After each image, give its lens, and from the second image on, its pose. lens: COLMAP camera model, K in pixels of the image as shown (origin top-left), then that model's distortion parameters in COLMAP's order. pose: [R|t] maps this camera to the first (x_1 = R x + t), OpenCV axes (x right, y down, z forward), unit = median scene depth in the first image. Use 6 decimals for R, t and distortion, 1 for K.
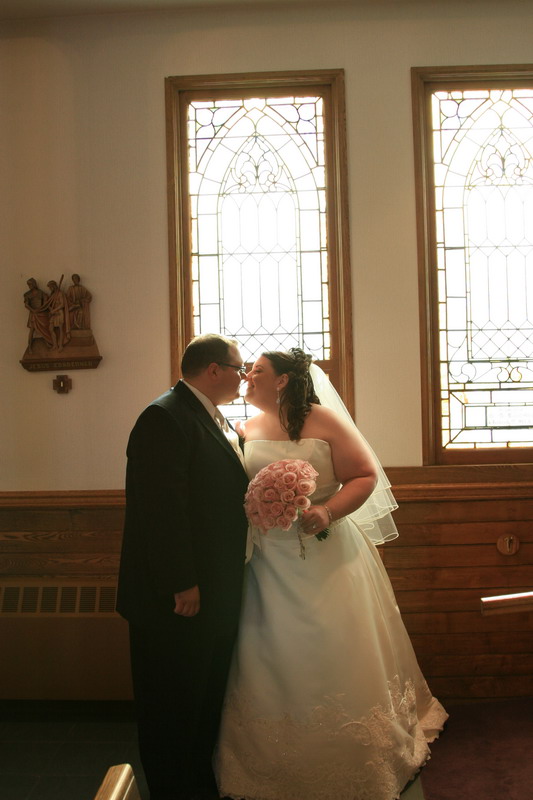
lens RADIAL K [[908.7, 0, 265.2], [0, 908.7, 398.9], [0, 0, 1]] dist [-0.094854, 0.000000]
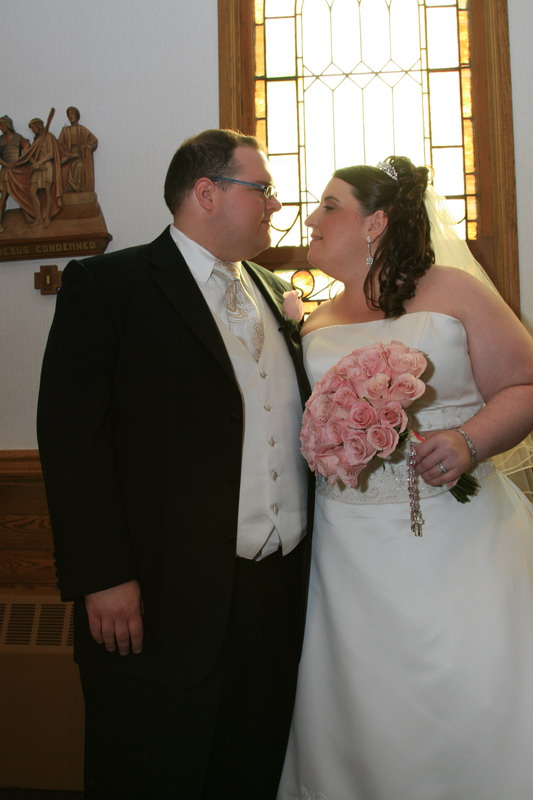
lens RADIAL K [[908.7, 0, 267.9], [0, 908.7, 400.7], [0, 0, 1]] dist [-0.094854, 0.000000]
pose [[0.998930, 0.004142, -0.046071, -0.042583], [-0.005760, 0.999369, -0.035036, 0.089557], [0.045897, 0.035263, 0.998324, 0.382981]]
